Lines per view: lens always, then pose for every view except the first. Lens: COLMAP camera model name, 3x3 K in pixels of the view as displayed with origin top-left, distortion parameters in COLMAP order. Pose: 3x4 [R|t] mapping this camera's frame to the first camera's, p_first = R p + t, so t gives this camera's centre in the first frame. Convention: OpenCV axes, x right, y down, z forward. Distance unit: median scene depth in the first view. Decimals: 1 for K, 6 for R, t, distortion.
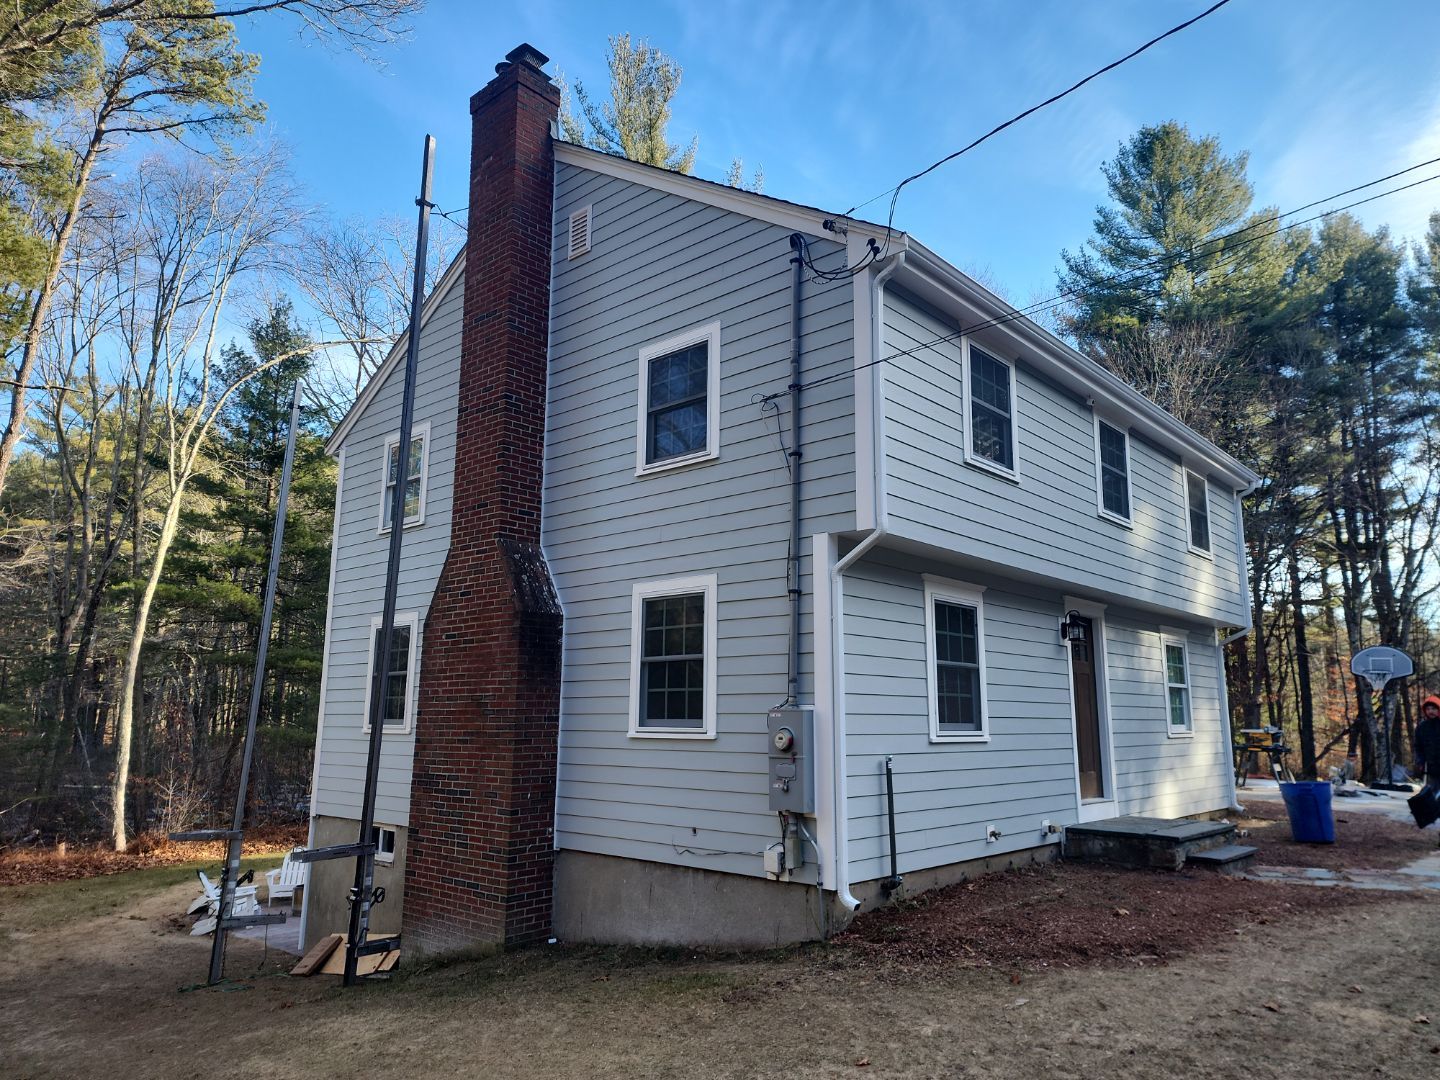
lens RADIAL K [[989.9, 0, 718.4], [0, 989.9, 538.7], [0, 0, 1]] dist [0.041299, -0.004864]
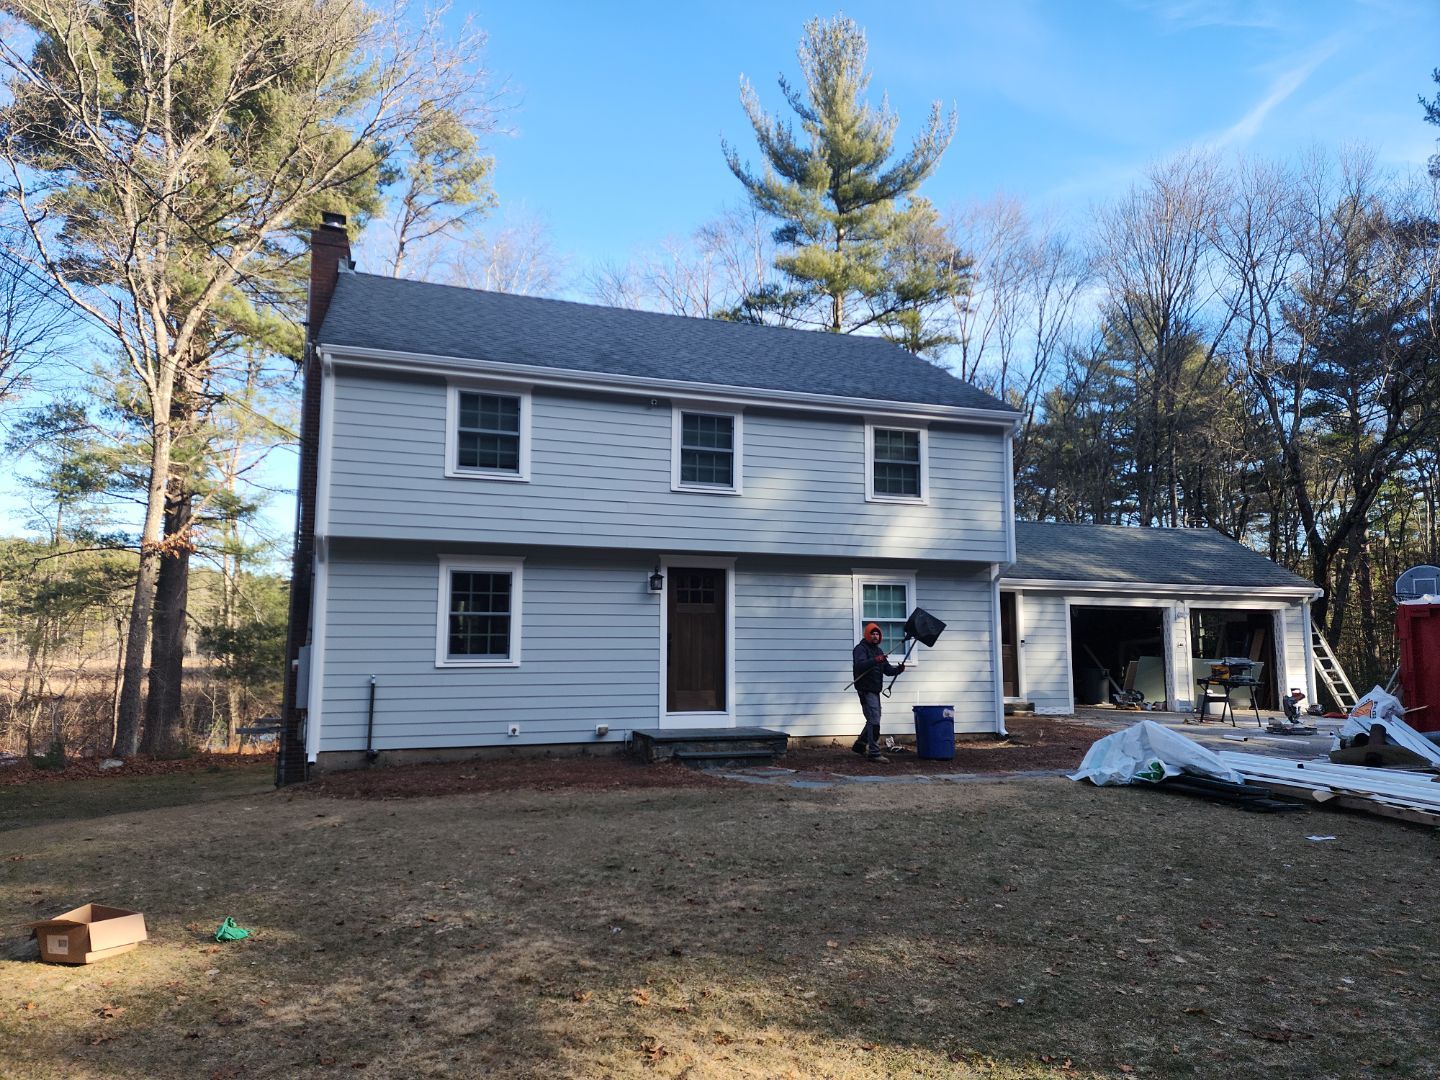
lens RADIAL K [[989.9, 0, 727.2], [0, 989.9, 537.0], [0, 0, 1]] dist [0.041299, -0.004864]
pose [[0.862148, -0.059673, -0.503130, 1.239135], [0.091296, 0.995082, 0.038422, -0.007232], [0.498363, -0.079060, 0.863356, -0.054318]]
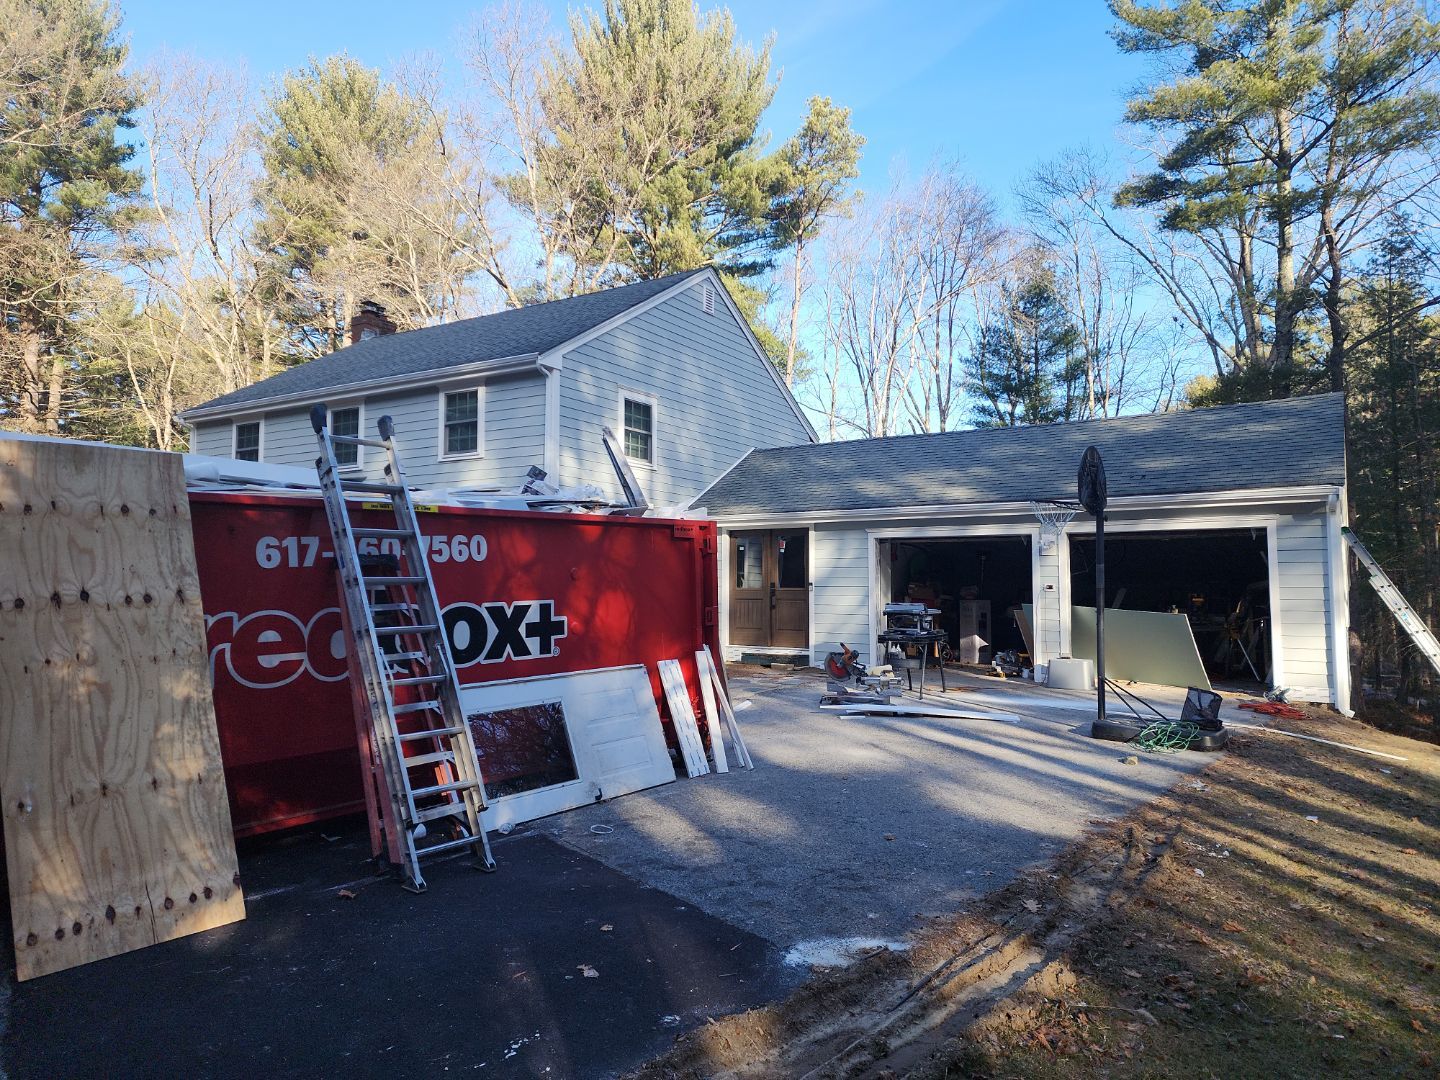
lens RADIAL K [[989.9, 0, 718.2], [0, 989.9, 536.7], [0, 0, 1]] dist [0.041299, -0.004864]
pose [[0.195099, -0.049806, -0.979518, 2.225931], [0.181034, 0.983378, -0.013944, 0.213414], [0.963931, -0.174606, 0.200873, 1.268822]]
